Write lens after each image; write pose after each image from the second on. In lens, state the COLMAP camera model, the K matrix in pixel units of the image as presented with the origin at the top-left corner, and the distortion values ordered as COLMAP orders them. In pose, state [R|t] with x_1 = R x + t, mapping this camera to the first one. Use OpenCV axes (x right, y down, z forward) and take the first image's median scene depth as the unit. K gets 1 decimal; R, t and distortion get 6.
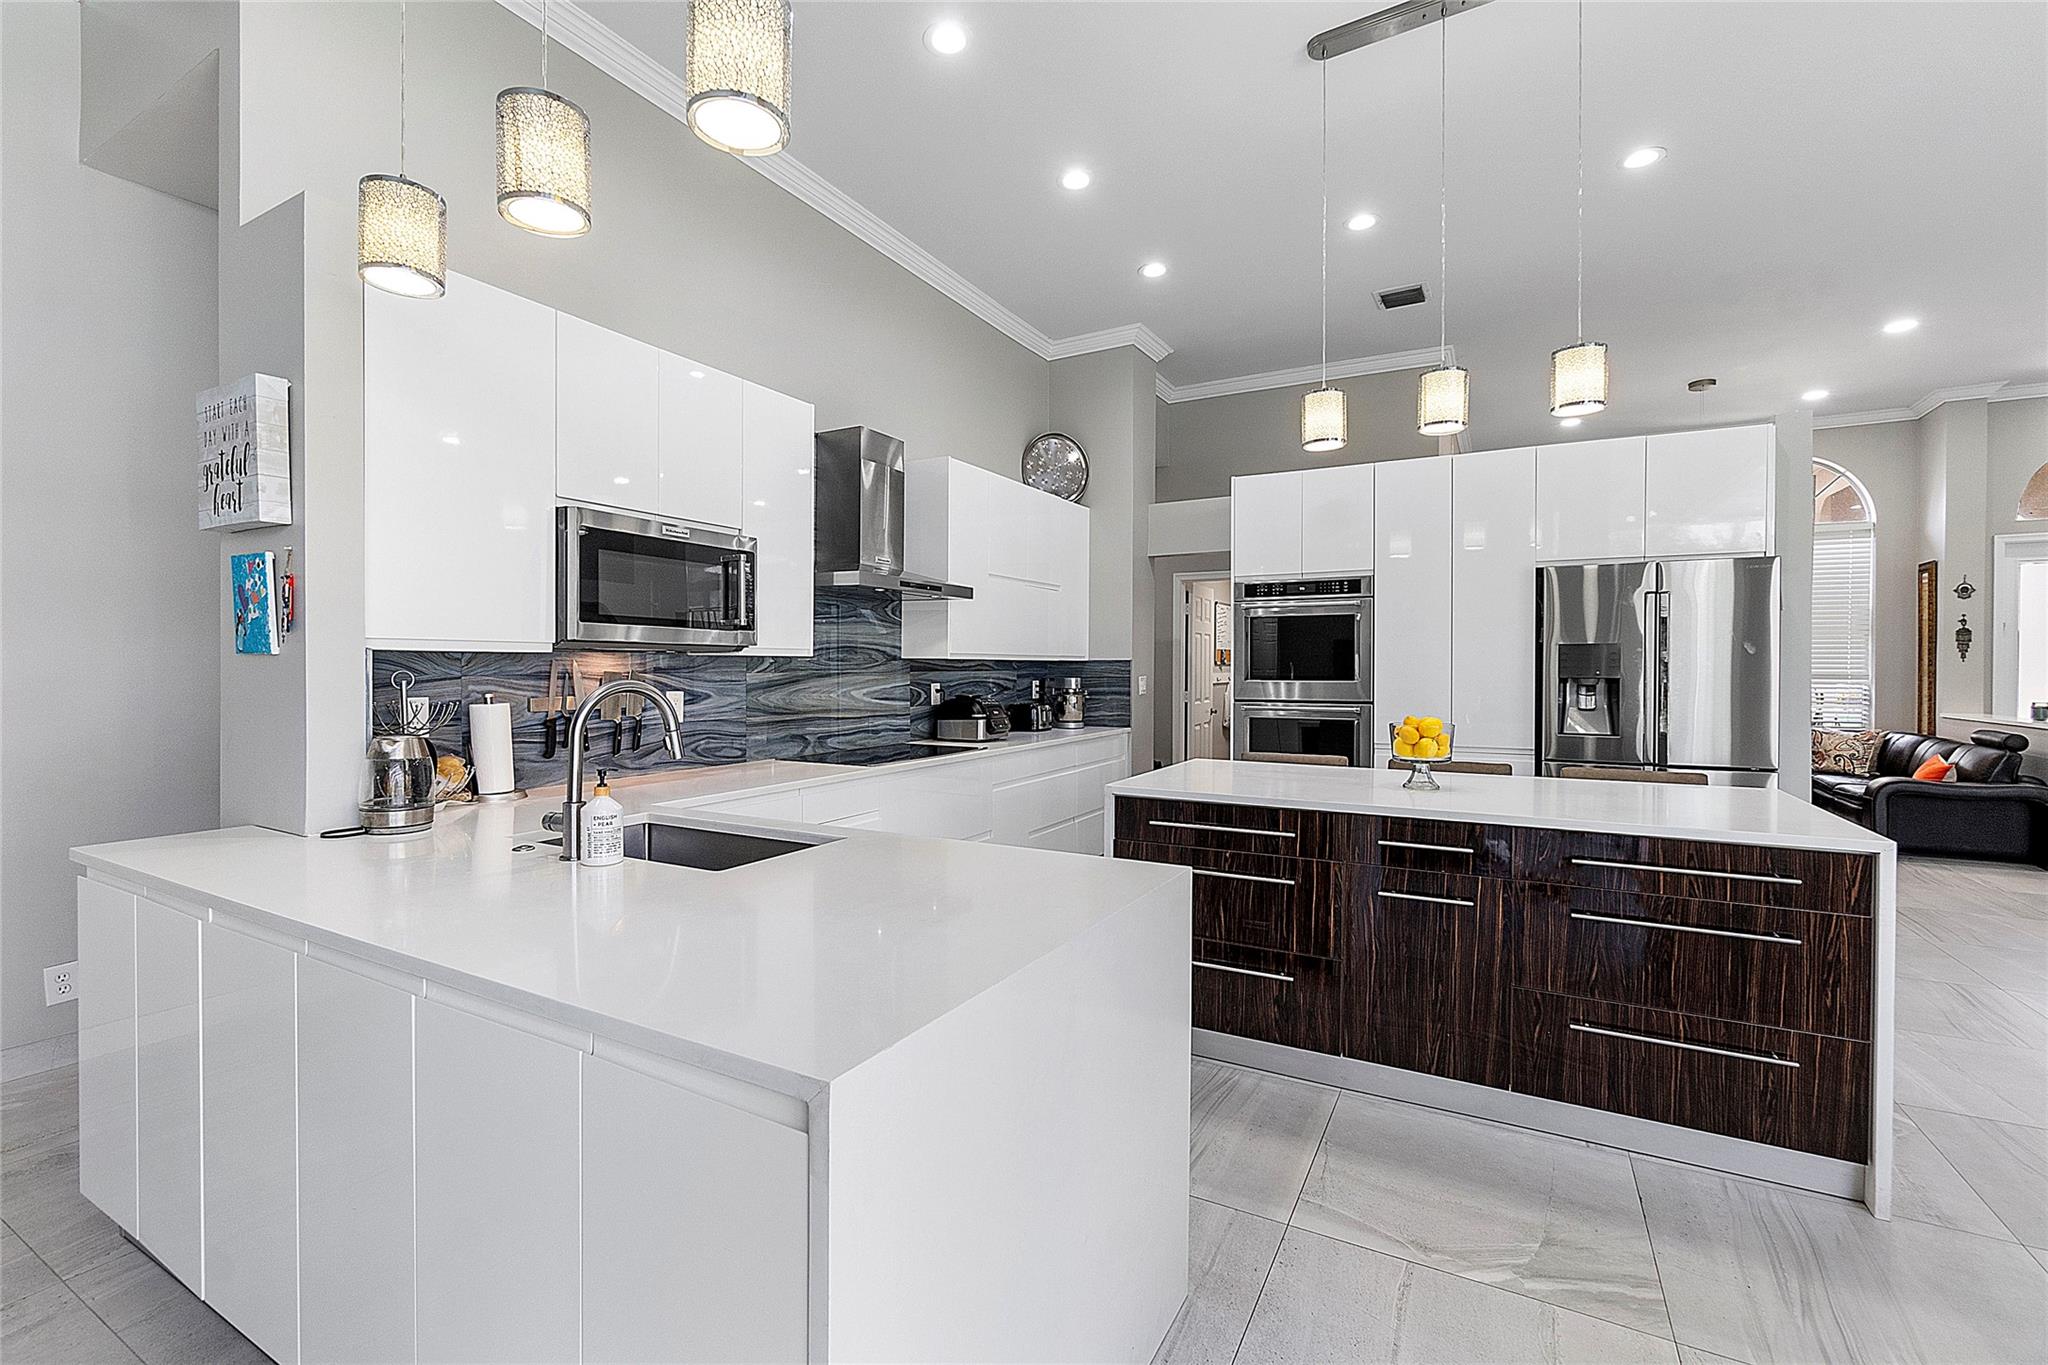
lens RADIAL K [[881.2, 0, 1018.3], [0, 881.2, 677.0], [0, 0, 1]] dist [-0.007301, 0.000767]
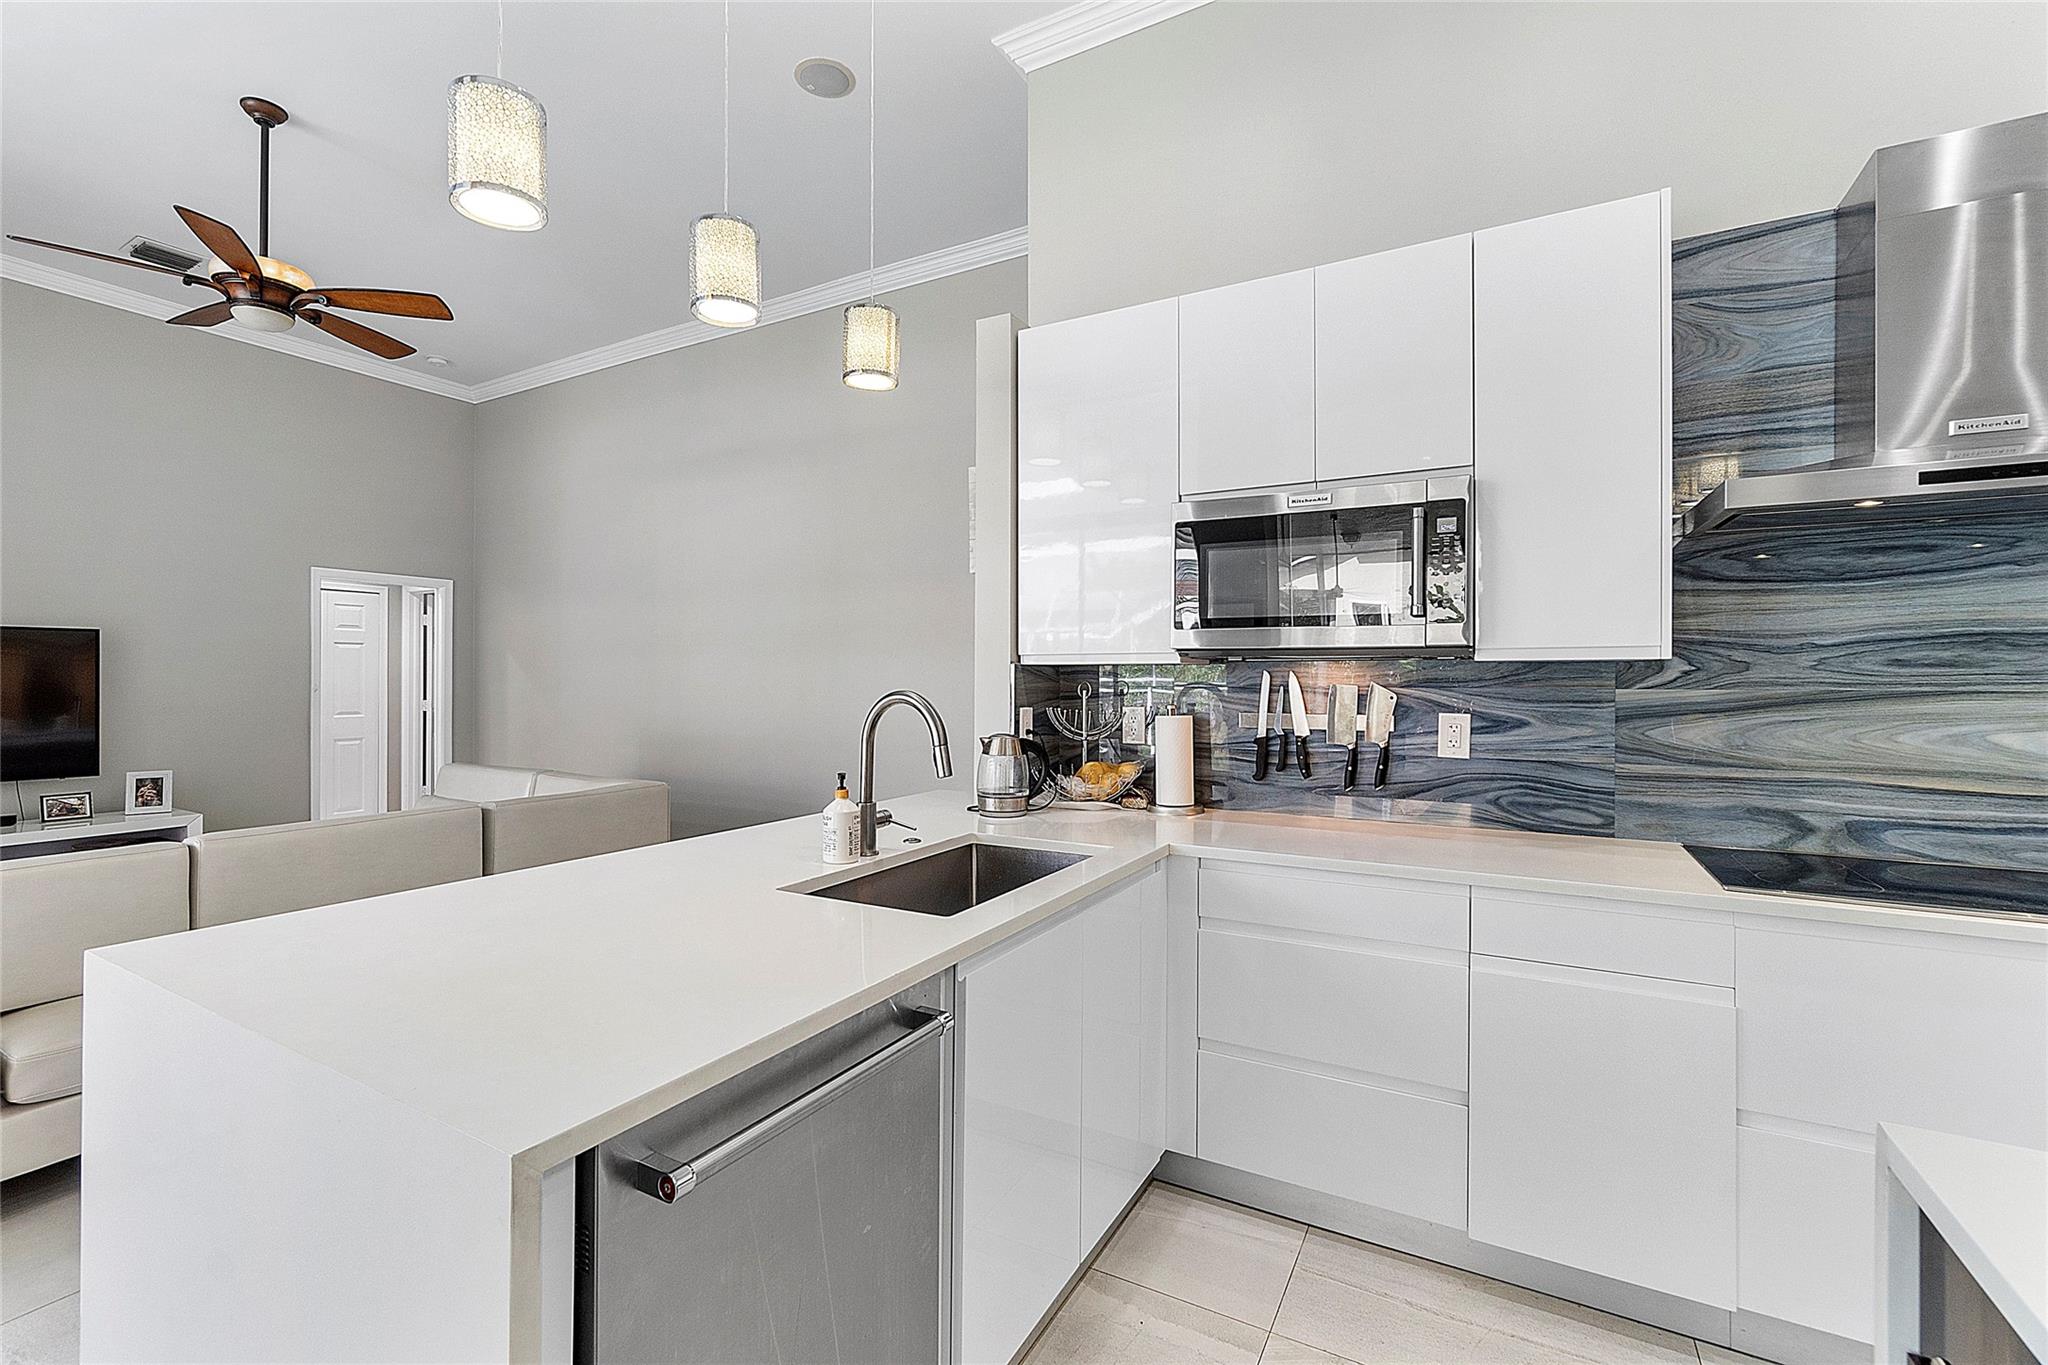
lens RADIAL K [[881.2, 0, 1010.9], [0, 881.2, 673.4], [0, 0, 1]] dist [-0.007301, 0.000767]
pose [[-0.004076, -0.006516, -0.999970, 0.261627], [-0.012306, 0.999903, -0.006465, -0.005732], [0.999916, 0.012279, -0.004156, 0.532554]]
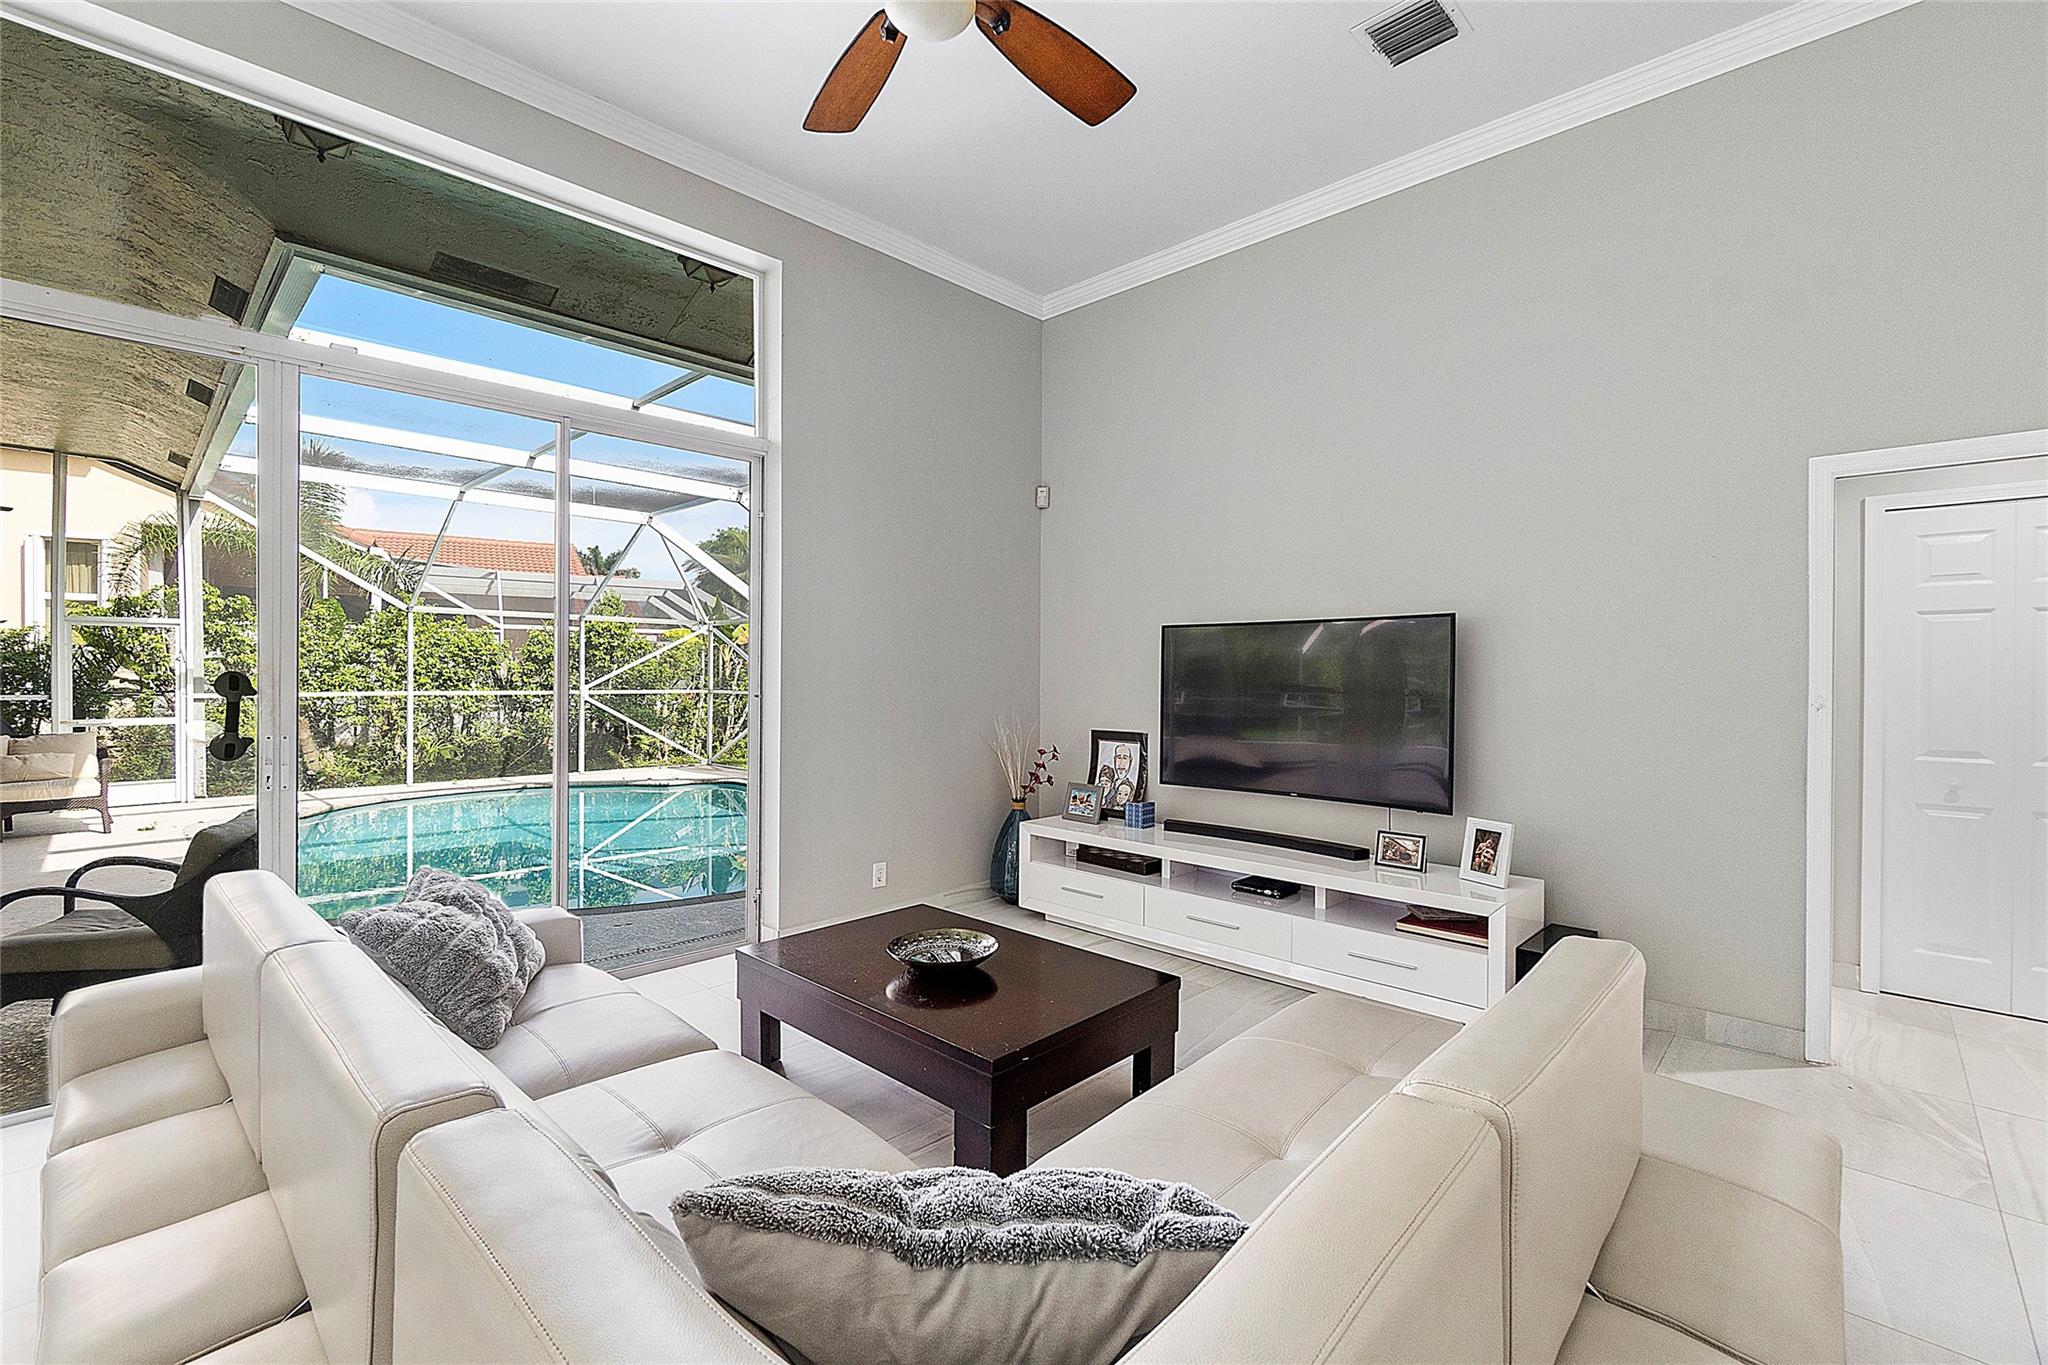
lens RADIAL K [[881.2, 0, 1025.3], [0, 881.2, 674.7], [0, 0, 1]] dist [-0.007301, 0.000767]
pose [[-0.966966, -0.010799, 0.254676, -0.698272], [-0.007835, 0.999889, 0.012651, -0.004557], [-0.254784, 0.010237, -0.966944, 0.238141]]
